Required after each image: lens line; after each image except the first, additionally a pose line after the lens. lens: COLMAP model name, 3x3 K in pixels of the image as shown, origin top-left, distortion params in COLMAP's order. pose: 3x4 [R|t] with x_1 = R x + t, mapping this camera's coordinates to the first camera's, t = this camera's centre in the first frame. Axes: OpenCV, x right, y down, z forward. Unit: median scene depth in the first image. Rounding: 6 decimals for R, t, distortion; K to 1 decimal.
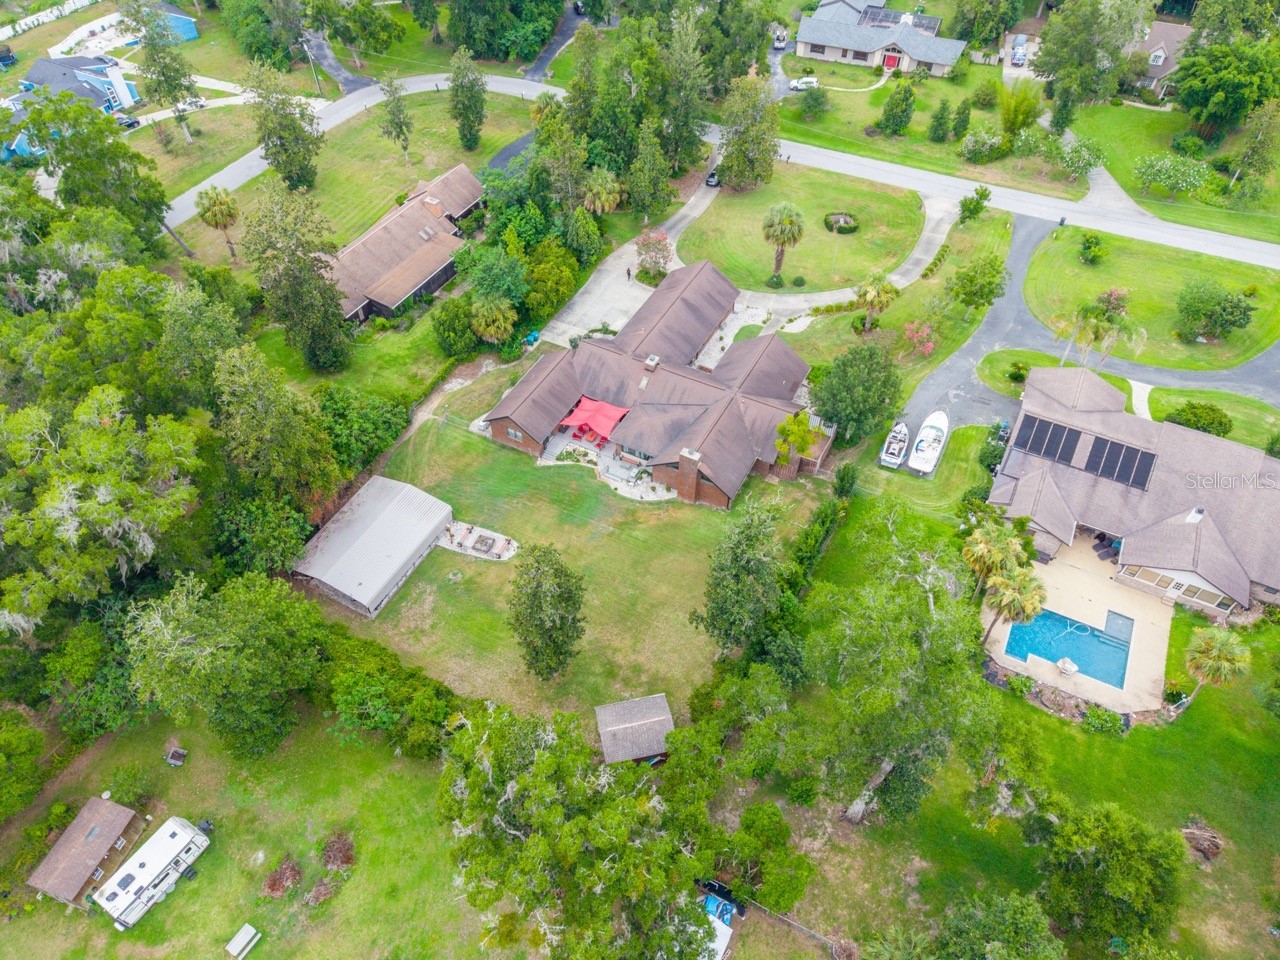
lens RADIAL K [[873.1, 0, 635.7], [0, 873.1, 488.0], [0, 0, 1]] dist [0.003998, 0.002030]
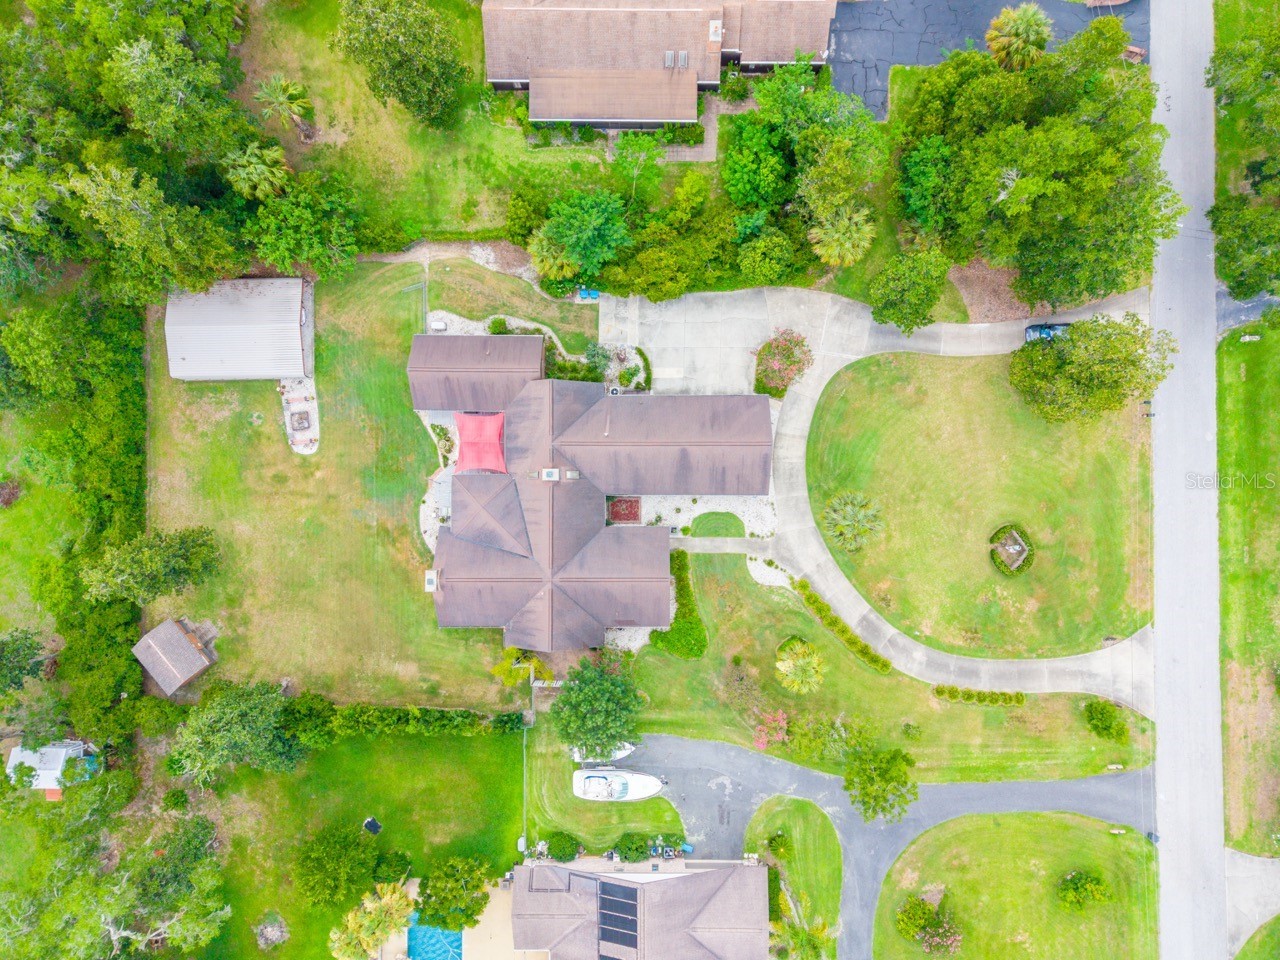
lens RADIAL K [[873.1, 0, 635.7], [0, 873.1, 488.0], [0, 0, 1]] dist [0.003998, 0.002030]
pose [[0.465079, 0.885206, -0.010602, 0.067724], [-0.649648, 0.349406, 0.675183, -0.660506], [0.601380, -0.307126, 0.737574, 0.359241]]
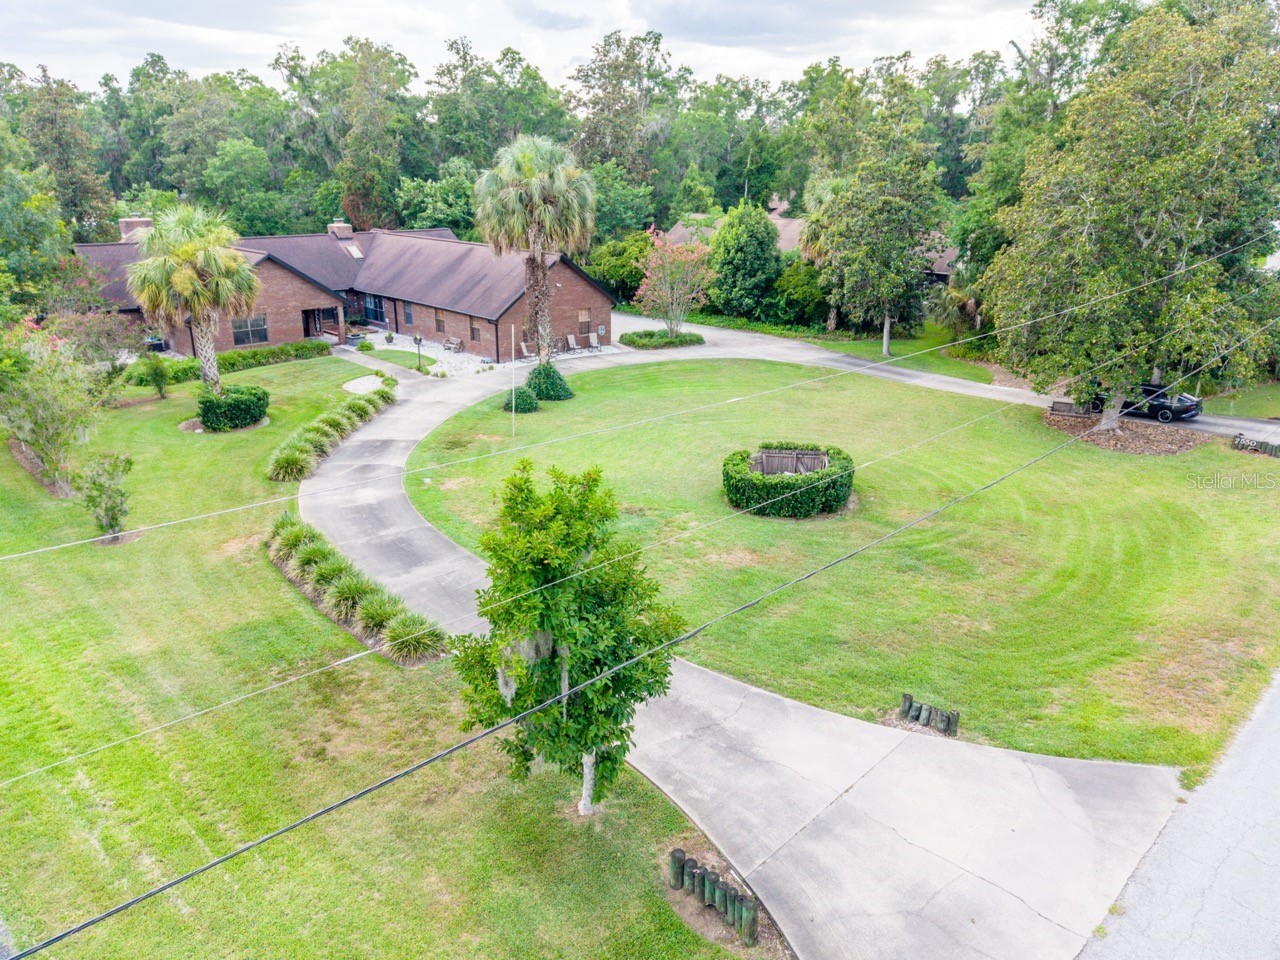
lens RADIAL K [[873.1, 0, 635.7], [0, 873.1, 488.0], [0, 0, 1]] dist [0.003998, 0.002030]
pose [[-0.304703, 0.328766, -0.893906, 0.509986], [-0.717463, 0.538043, 0.442444, -0.416832], [0.626421, 0.776159, 0.071934, 1.064297]]
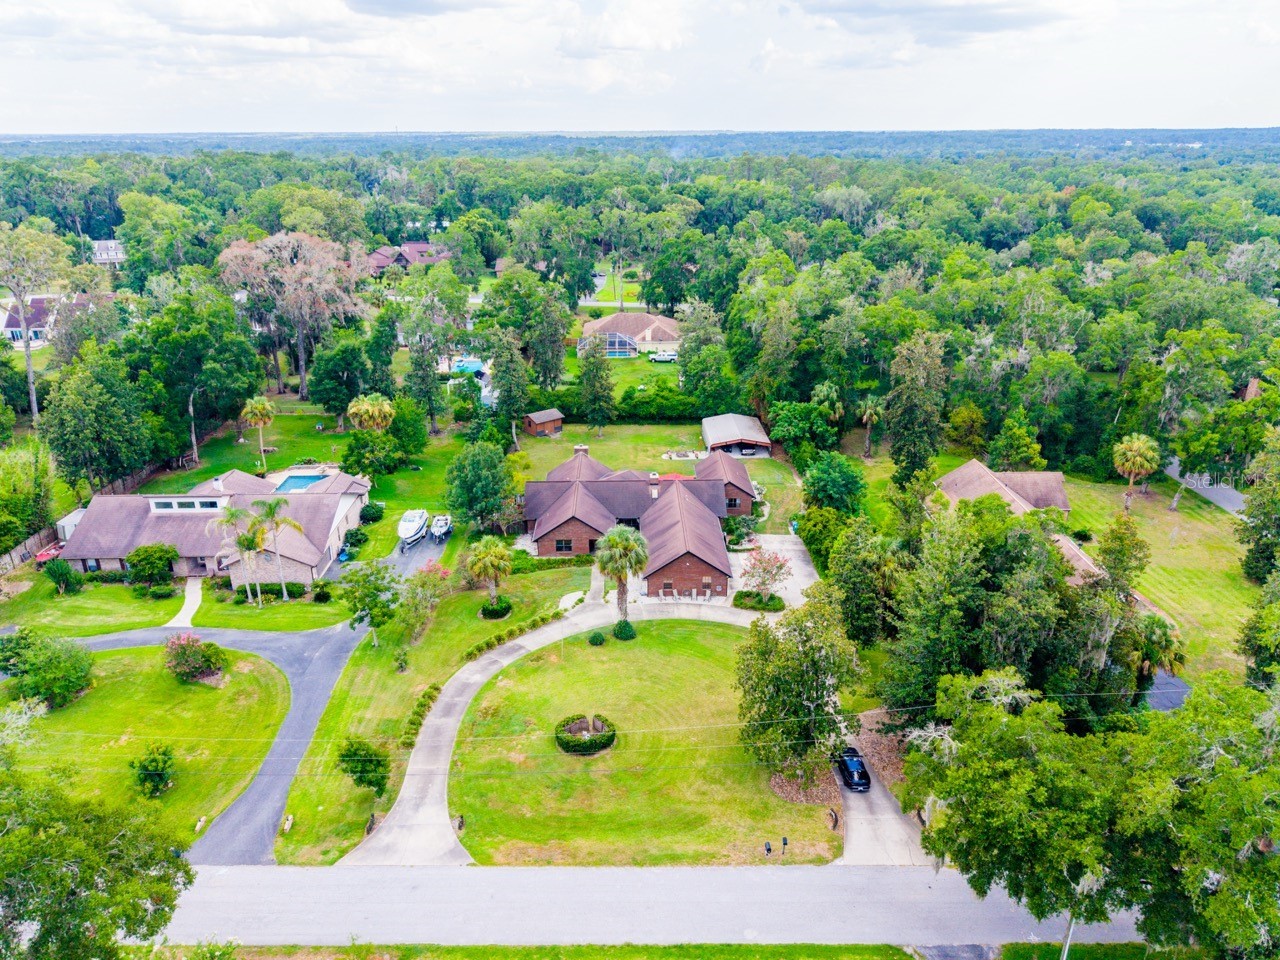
lens RADIAL K [[873.1, 0, 635.7], [0, 873.1, 488.0], [0, 0, 1]] dist [0.003998, 0.002030]
pose [[-0.876445, 0.186473, -0.443928, 0.485609], [-0.354484, 0.374063, 0.856982, -0.980991], [0.325861, 0.908463, -0.261744, 1.125639]]
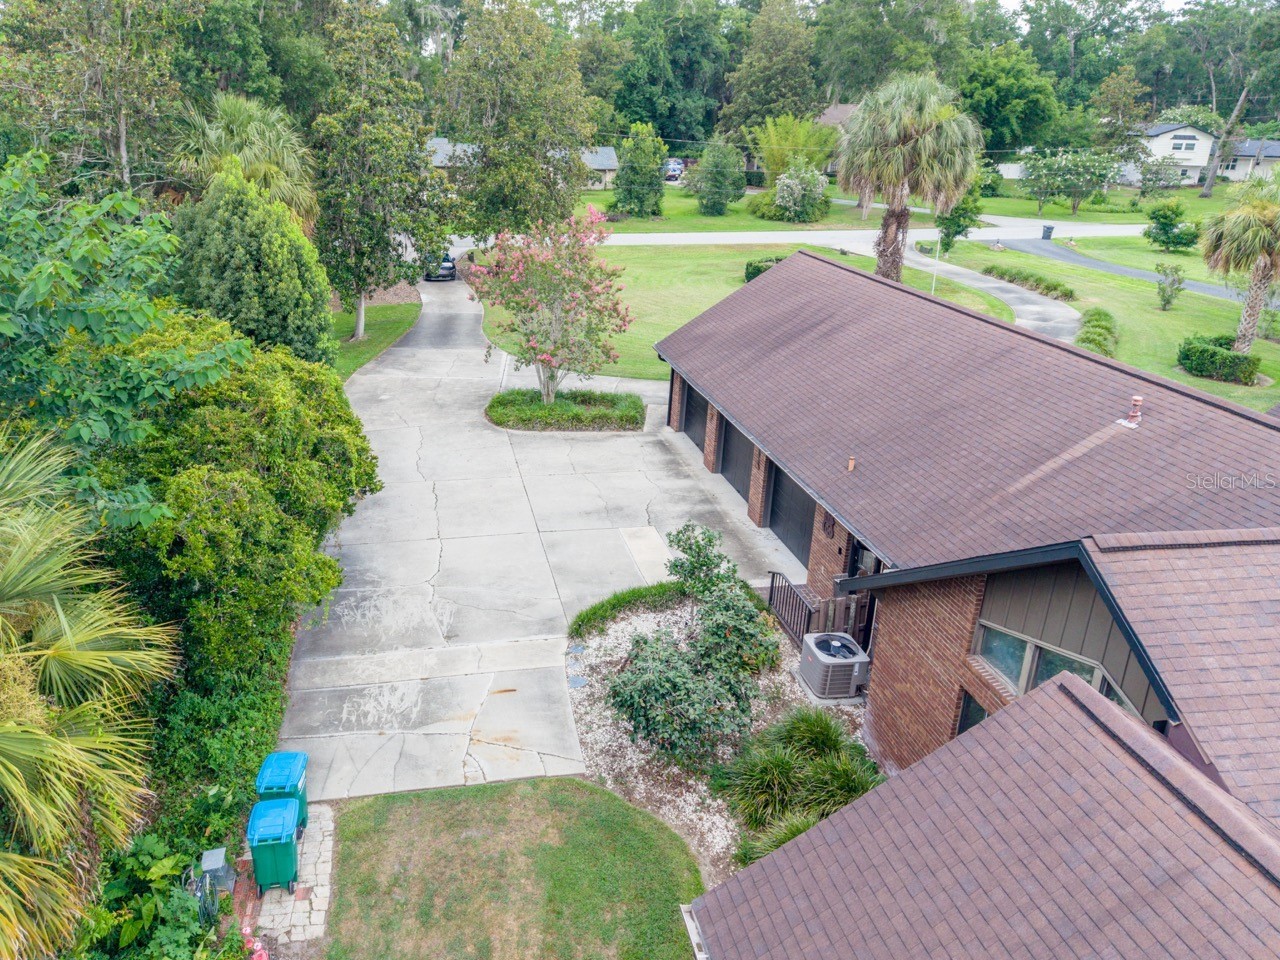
lens RADIAL K [[897.8, 0, 545.9], [0, 897.8, 401.0], [0, 0, 1]] dist [0.001621, -0.001475]
pose [[0.798605, -0.156638, 0.581115, -0.145610], [0.422986, 0.832943, -0.356776, -0.154626], [-0.428151, 0.530727, 0.731448, 0.837397]]
